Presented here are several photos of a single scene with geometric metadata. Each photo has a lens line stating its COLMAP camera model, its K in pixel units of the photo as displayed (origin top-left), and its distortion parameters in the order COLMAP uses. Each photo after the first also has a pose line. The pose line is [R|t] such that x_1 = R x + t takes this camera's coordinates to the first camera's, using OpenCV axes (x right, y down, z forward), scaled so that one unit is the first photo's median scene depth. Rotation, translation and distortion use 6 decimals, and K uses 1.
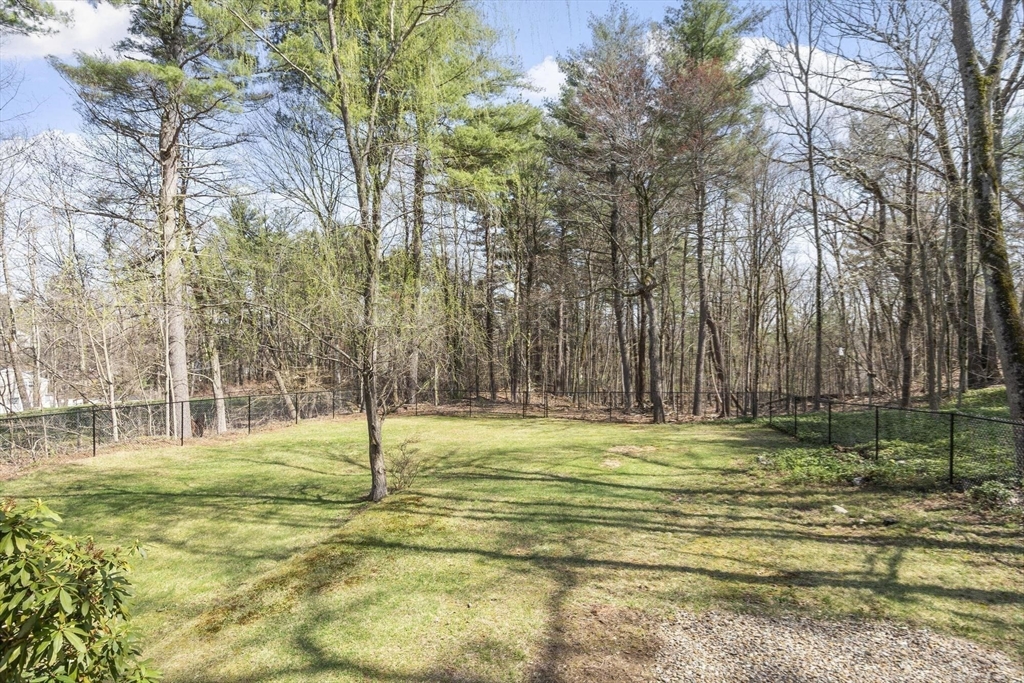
lens RADIAL K [[544.7, 0, 512.0], [0, 544.7, 341.5], [0, 0, 1]] dist [0.018400, -0.016919]
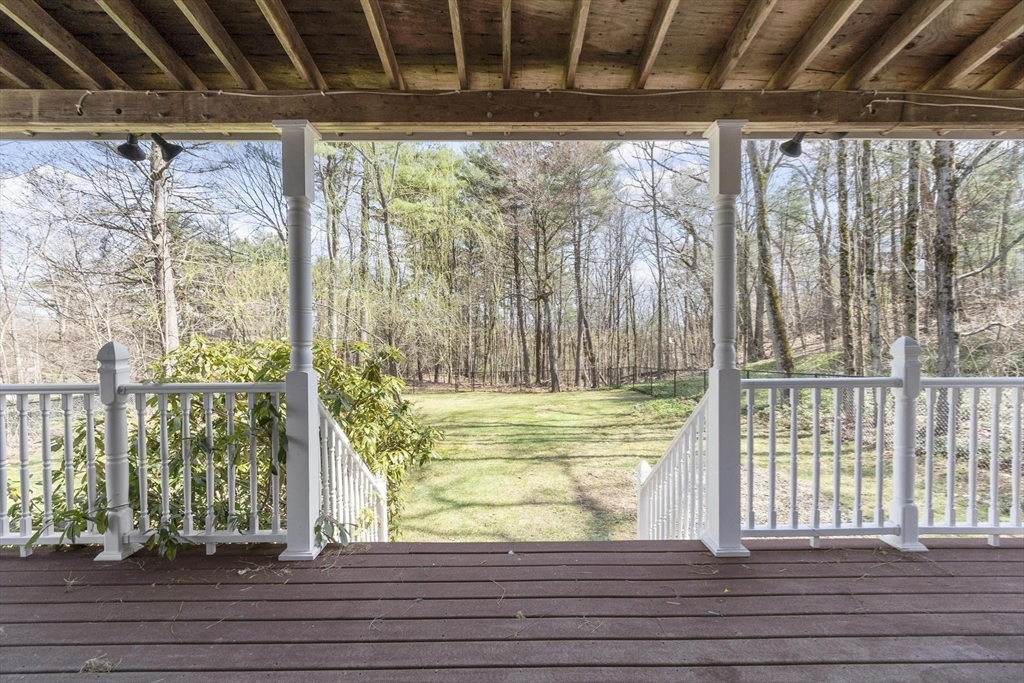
lens RADIAL K [[445.3, 0, 512.0], [0, 445.3, 341.5], [0, 0, 1]] dist [0.000259, 0.000163]
pose [[0.975988, -0.011320, 0.217529, -0.113970], [0.009029, 0.999893, 0.011525, 0.009093], [-0.217636, -0.009284, 0.975986, -0.104869]]
